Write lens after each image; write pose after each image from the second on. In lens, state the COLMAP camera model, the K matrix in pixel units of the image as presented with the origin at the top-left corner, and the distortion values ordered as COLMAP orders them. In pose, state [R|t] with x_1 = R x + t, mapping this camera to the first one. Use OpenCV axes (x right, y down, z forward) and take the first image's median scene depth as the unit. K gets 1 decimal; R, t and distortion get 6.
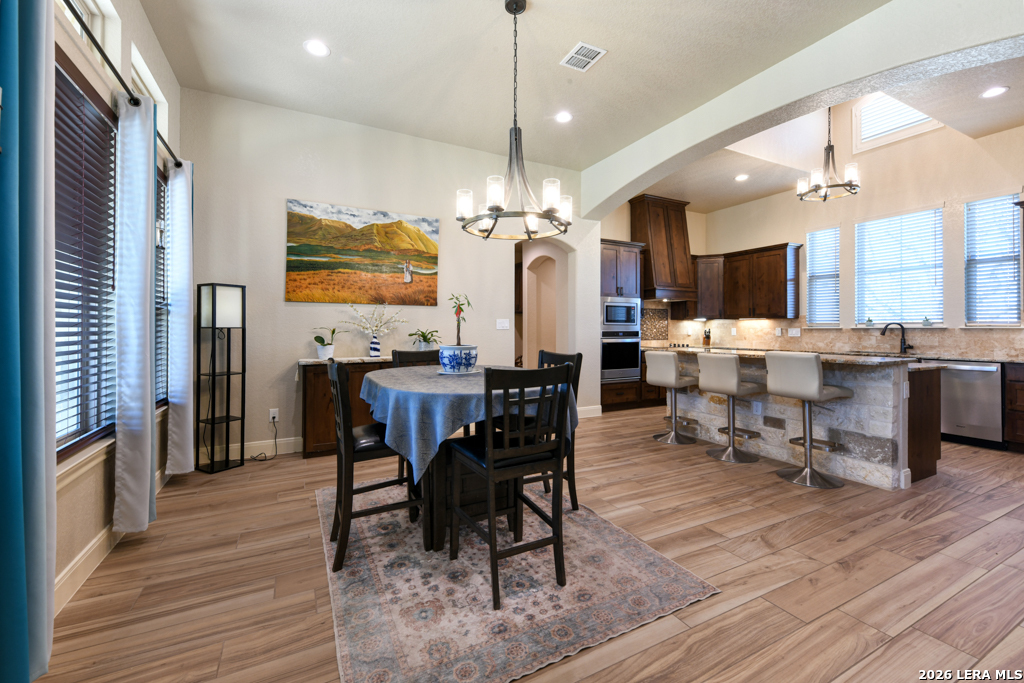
lens RADIAL K [[420.5, 0, 511.3], [0, 420.5, 329.9], [0, 0, 1]] dist [0.004148, -0.002999]
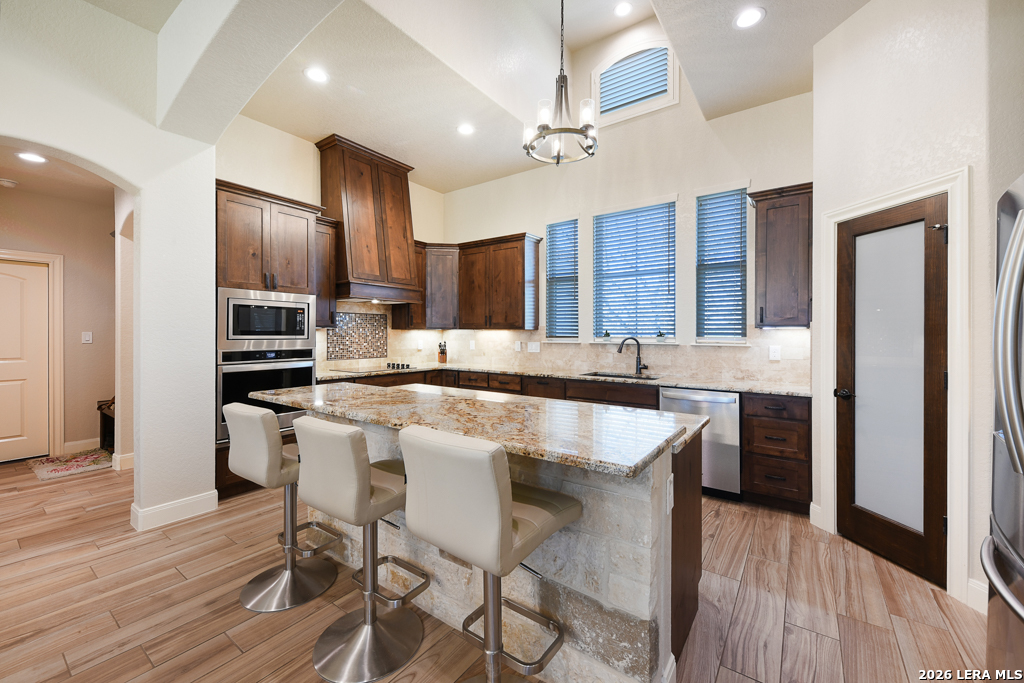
lens RADIAL K [[408.5, 0, 509.4], [0, 408.5, 336.7], [0, 0, 1]] dist [0.004319, 0.000248]
pose [[0.889877, -0.000081, 0.456200, 0.286967], [-0.002730, 0.999981, 0.005504, -0.018770], [-0.456192, -0.006143, 0.889860, 0.341186]]
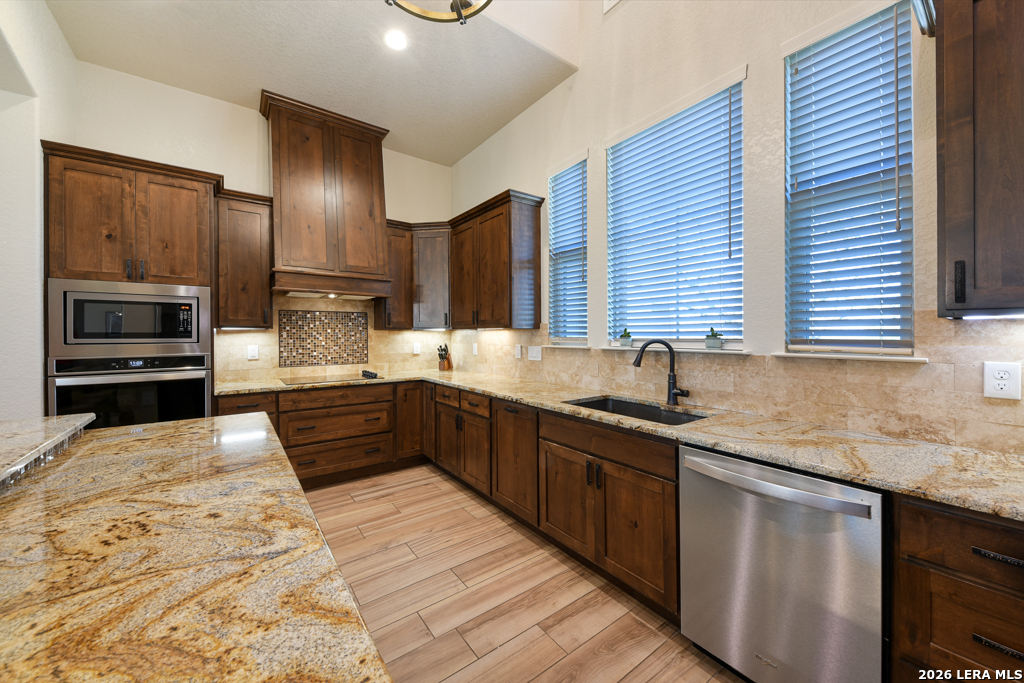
lens RADIAL K [[381.2, 0, 500.8], [0, 381.2, 338.4], [0, 0, 1]] dist [0.004516, -0.003221]
pose [[0.987931, -0.002972, 0.154869, 0.570697], [0.001717, 0.999965, 0.008241, -0.019336], [-0.154888, -0.007876, 0.987901, 0.516006]]
